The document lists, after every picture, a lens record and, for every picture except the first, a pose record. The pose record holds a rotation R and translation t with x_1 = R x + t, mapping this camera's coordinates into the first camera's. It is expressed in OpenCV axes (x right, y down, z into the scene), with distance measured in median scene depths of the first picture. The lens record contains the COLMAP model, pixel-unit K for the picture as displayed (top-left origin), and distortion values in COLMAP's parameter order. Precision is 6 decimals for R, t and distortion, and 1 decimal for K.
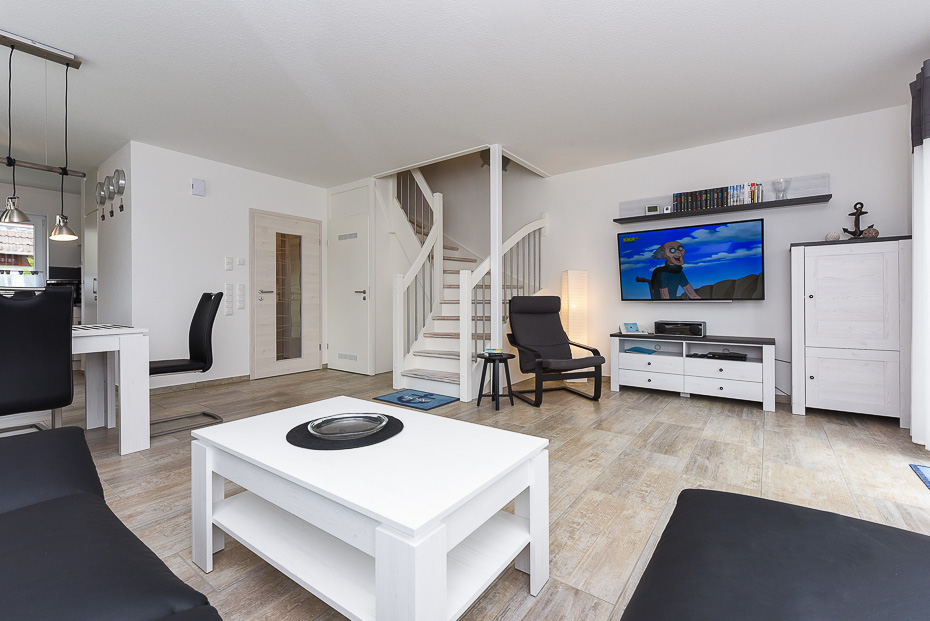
lens RADIAL K [[409.8, 0, 475.6], [0, 409.8, 296.8], [0, 0, 1]] dist [0.004765, -0.003704]
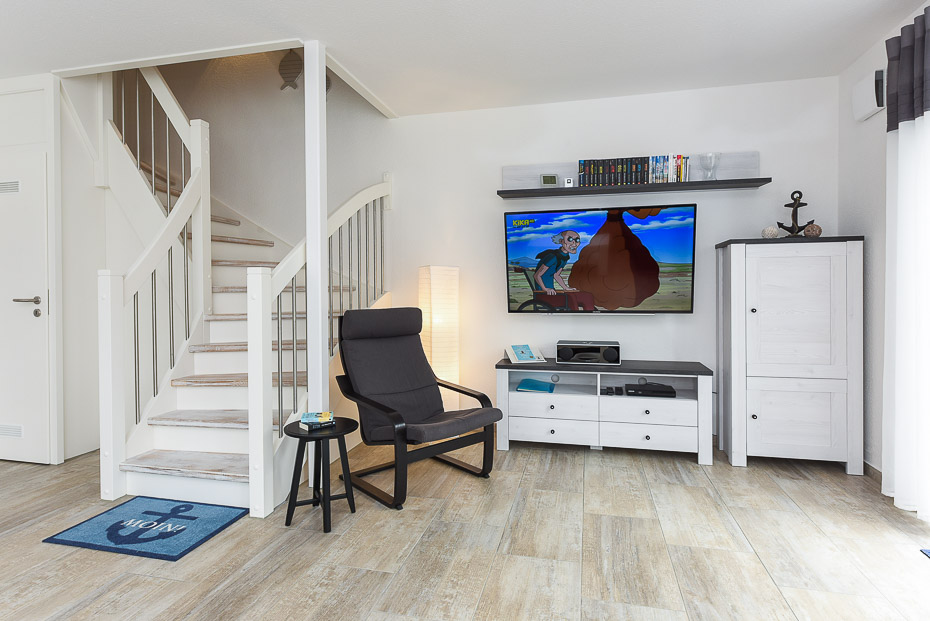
lens RADIAL K [[505.9, 0, 472.7], [0, 505.9, 293.2], [0, 0, 1]] dist [0.007411, -0.002524]
pose [[0.922759, -0.006984, 0.385315, -0.022375], [-0.000531, 0.999812, 0.019395, -0.043140], [-0.385378, -0.018101, 0.922581, 0.283930]]
